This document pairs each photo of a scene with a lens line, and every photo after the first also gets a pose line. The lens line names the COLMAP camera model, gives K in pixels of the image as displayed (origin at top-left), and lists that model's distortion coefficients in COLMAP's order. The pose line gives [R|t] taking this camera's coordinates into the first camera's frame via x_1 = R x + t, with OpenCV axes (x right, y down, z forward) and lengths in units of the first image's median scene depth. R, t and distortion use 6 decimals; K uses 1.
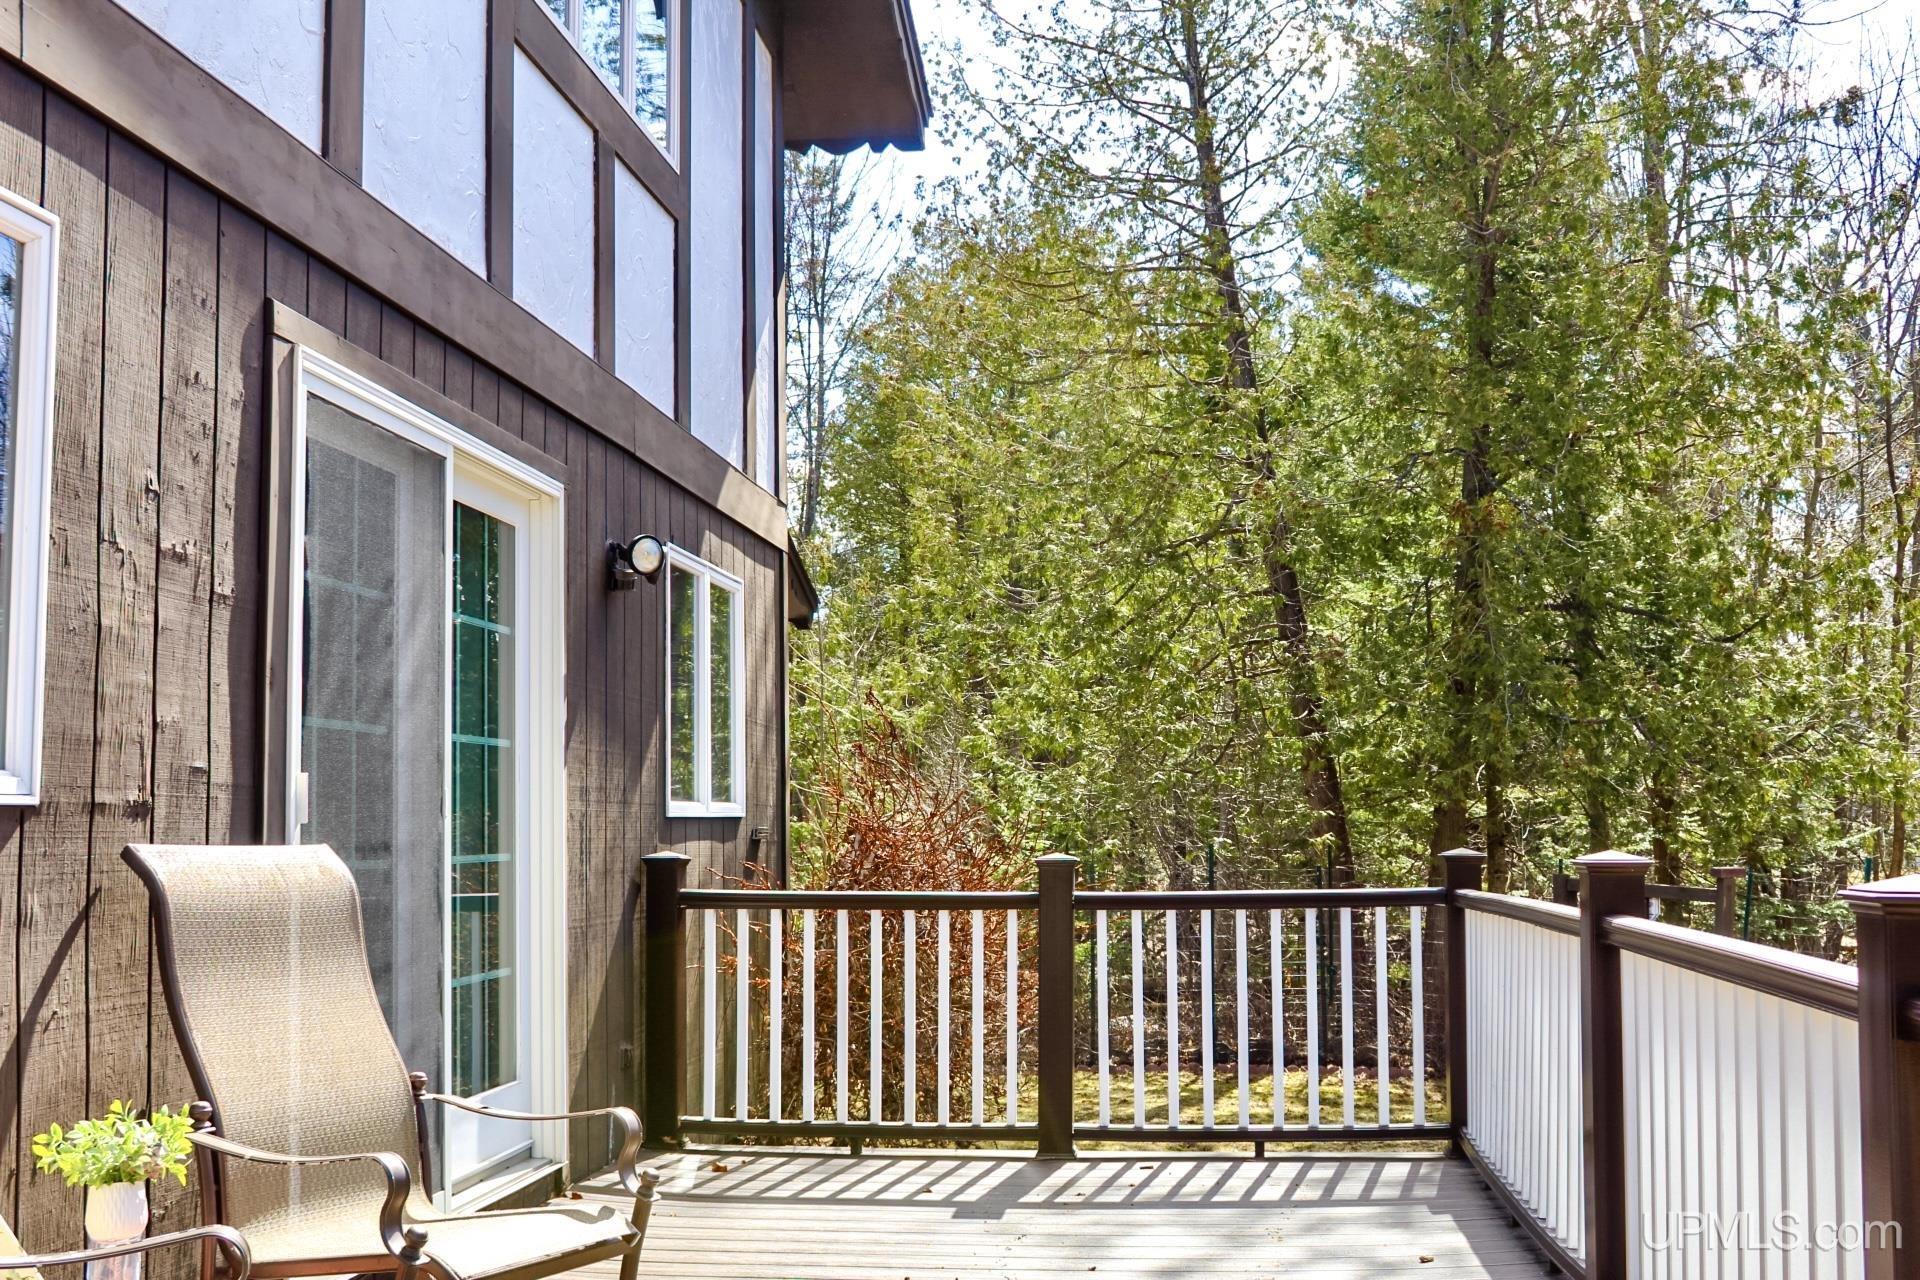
lens RADIAL K [[1978.0, 0, 960.0], [0, 1978.0, 640.0], [0, 0, 1]] dist [-0.001337, -0.000091]
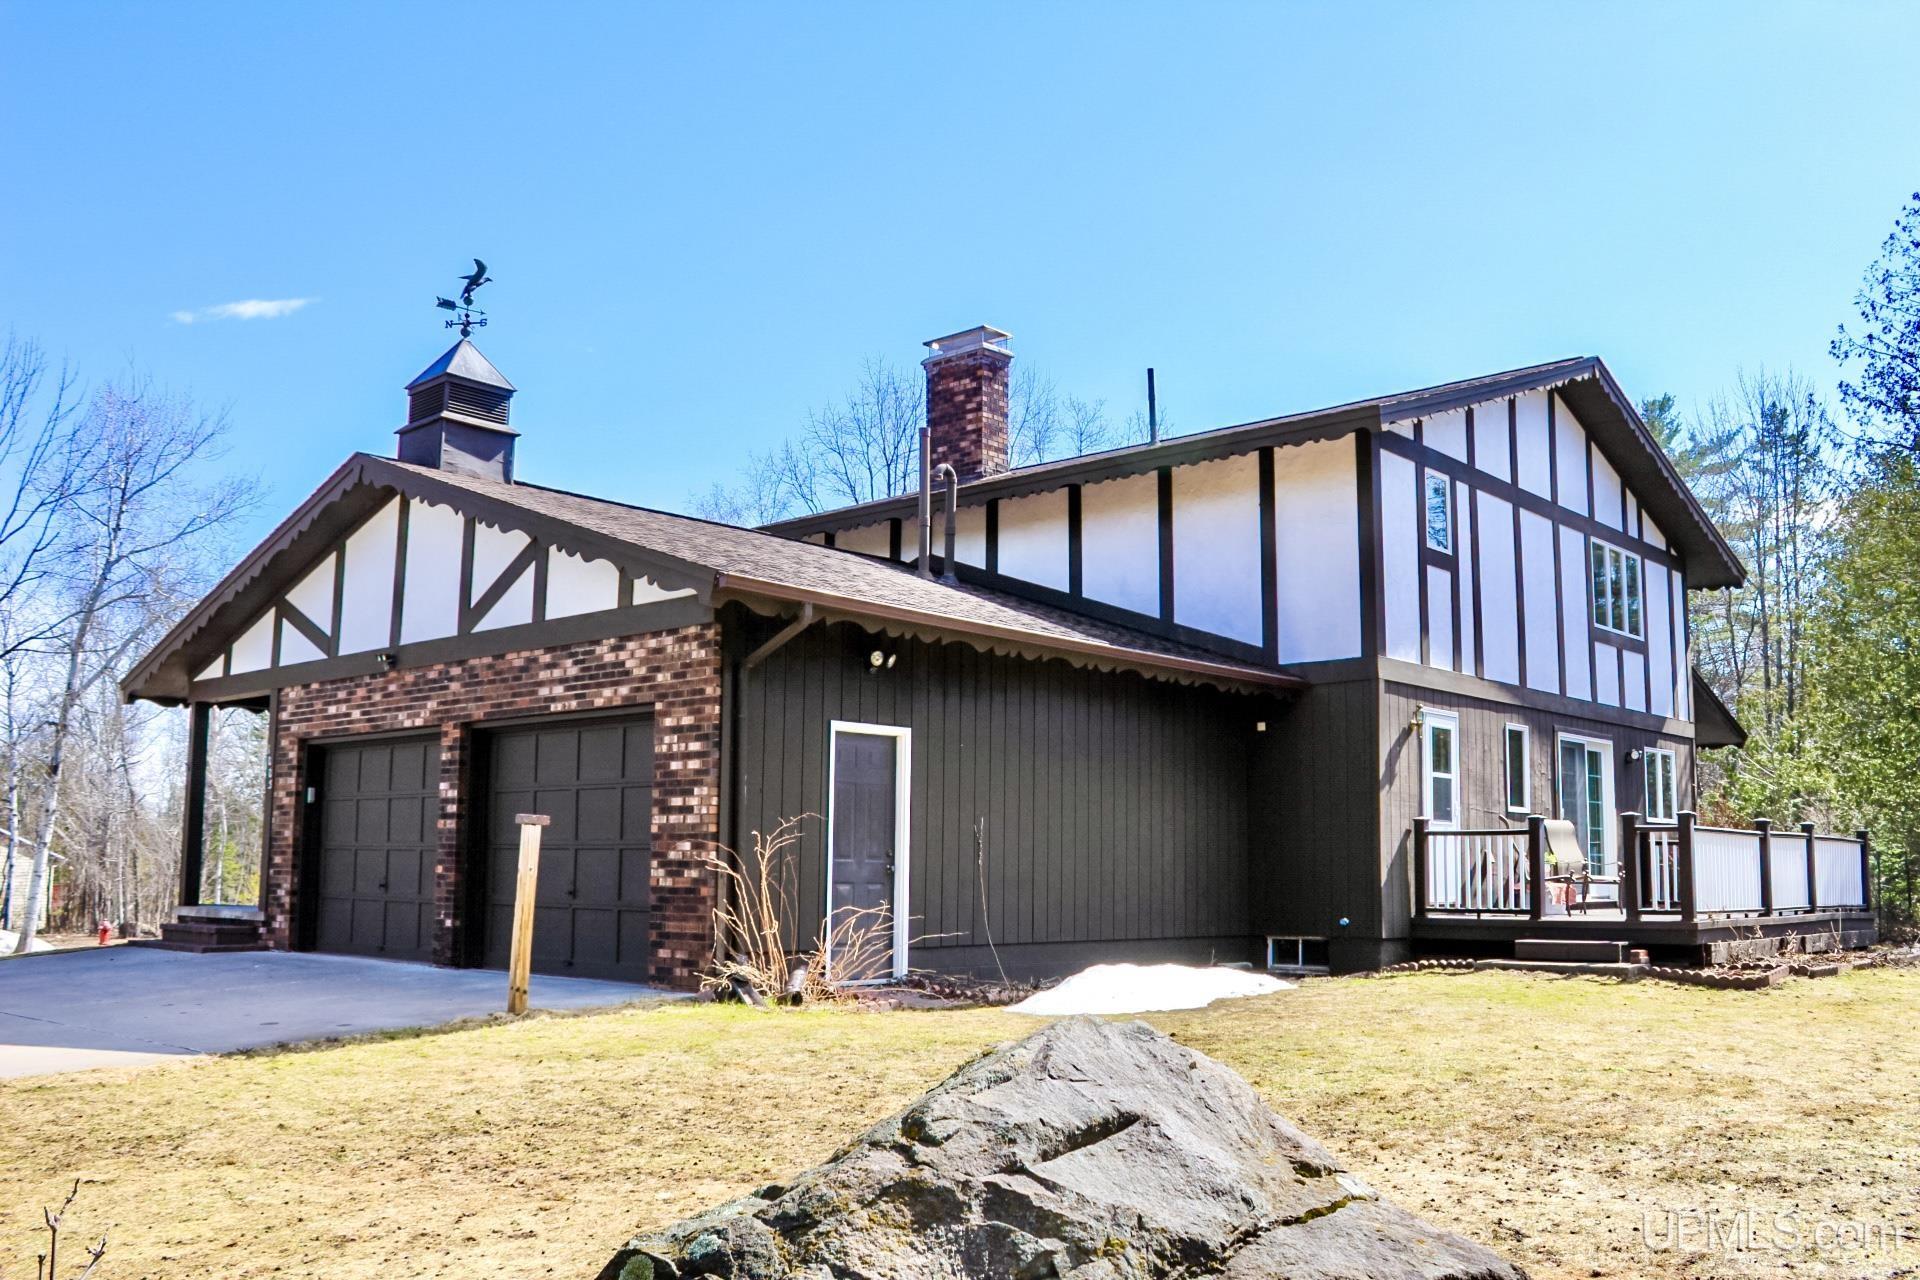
lens RADIAL K [[1658.0, 0, 960.0], [0, 1658.0, 640.0], [0, 0, 1]] dist [-0.140493, -0.000209]
pose [[0.806334, -0.067844, -0.587557, 0.693123], [0.041793, 0.997452, -0.057818, -0.144036], [0.589982, 0.022065, 0.807115, -2.514877]]
